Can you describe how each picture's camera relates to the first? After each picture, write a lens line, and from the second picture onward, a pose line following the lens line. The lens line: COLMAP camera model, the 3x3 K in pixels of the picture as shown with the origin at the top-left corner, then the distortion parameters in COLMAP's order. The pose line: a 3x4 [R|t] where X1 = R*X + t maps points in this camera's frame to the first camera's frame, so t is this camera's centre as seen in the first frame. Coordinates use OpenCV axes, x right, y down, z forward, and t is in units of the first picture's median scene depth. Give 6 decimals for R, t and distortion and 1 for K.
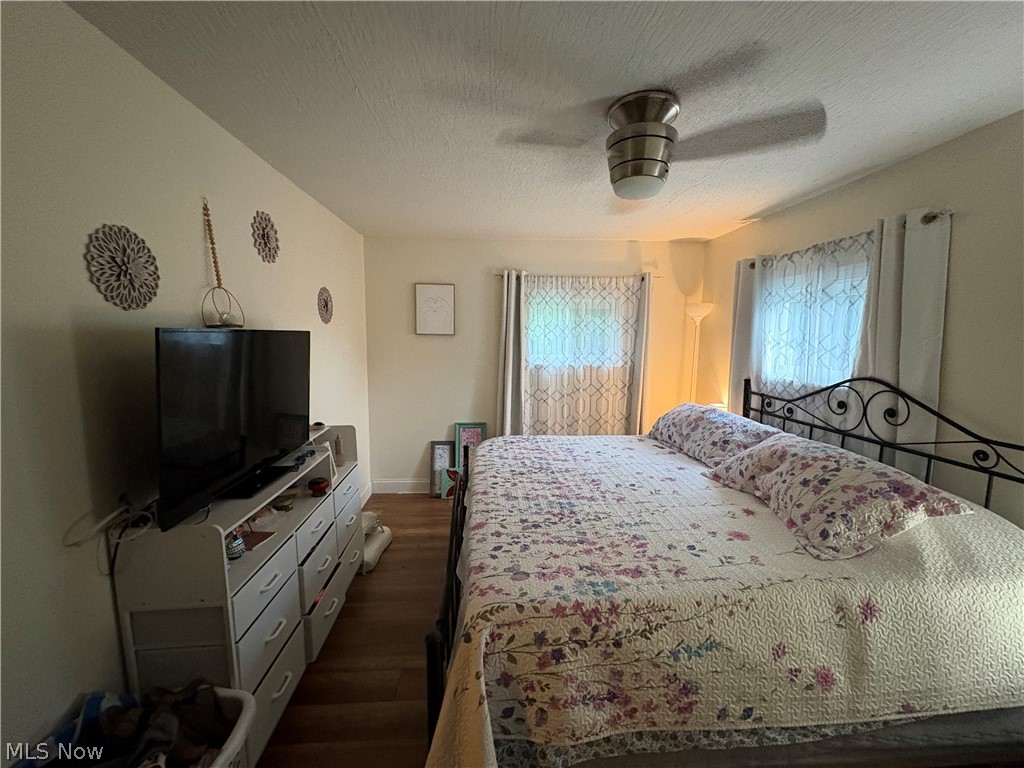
lens RADIAL K [[404.9, 0, 510.8], [0, 404.9, 384.1], [0, 0, 1]] dist [0.001815, 0.000296]
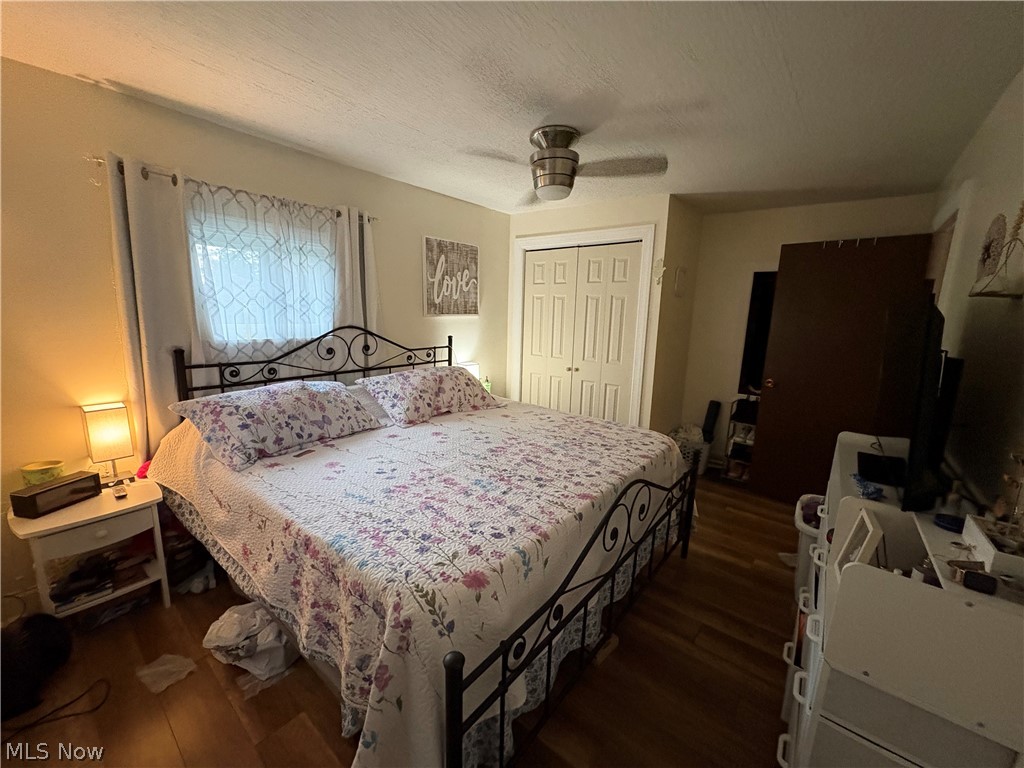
lens RADIAL K [[404.9, 0, 510.7], [0, 404.9, 383.7], [0, 0, 1]] dist [0.001815, 0.000296]
pose [[-0.731353, -0.154671, 0.664229, -0.404954], [0.043519, 0.961375, 0.271780, -0.160800], [-0.680610, 0.227674, -0.696373, 1.486920]]
